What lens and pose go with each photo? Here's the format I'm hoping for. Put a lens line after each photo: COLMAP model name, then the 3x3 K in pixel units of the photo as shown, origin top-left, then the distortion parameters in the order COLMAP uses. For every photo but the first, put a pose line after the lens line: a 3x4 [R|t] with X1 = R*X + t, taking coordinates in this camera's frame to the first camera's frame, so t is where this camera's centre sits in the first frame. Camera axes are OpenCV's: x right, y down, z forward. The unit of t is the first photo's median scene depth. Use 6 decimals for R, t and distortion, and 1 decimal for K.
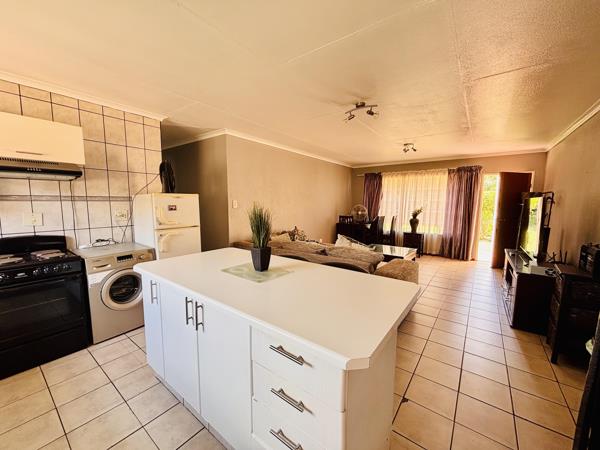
lens RADIAL K [[245.1, 0, 300.0], [0, 245.1, 225.0], [0, 0, 1]] dist [0.008411, 0.000049]
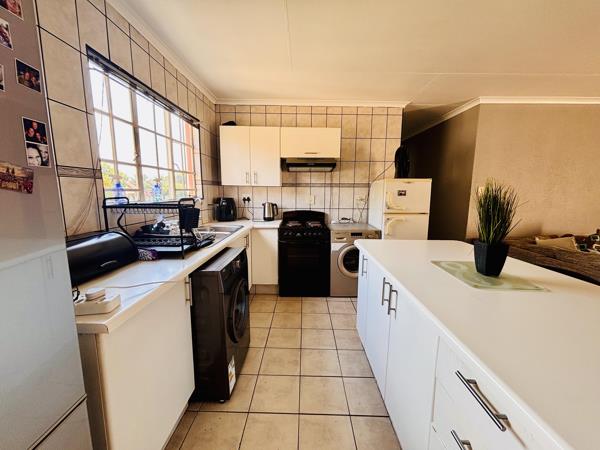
lens RADIAL K [[245.1, 0, 300.0], [0, 245.1, 225.0], [0, 0, 1]] dist [0.008411, 0.000049]
pose [[0.594551, 0.111085, -0.796348, 0.054602], [-0.085397, 0.993533, 0.074834, 0.023493], [0.799510, 0.023513, 0.600192, 0.082882]]
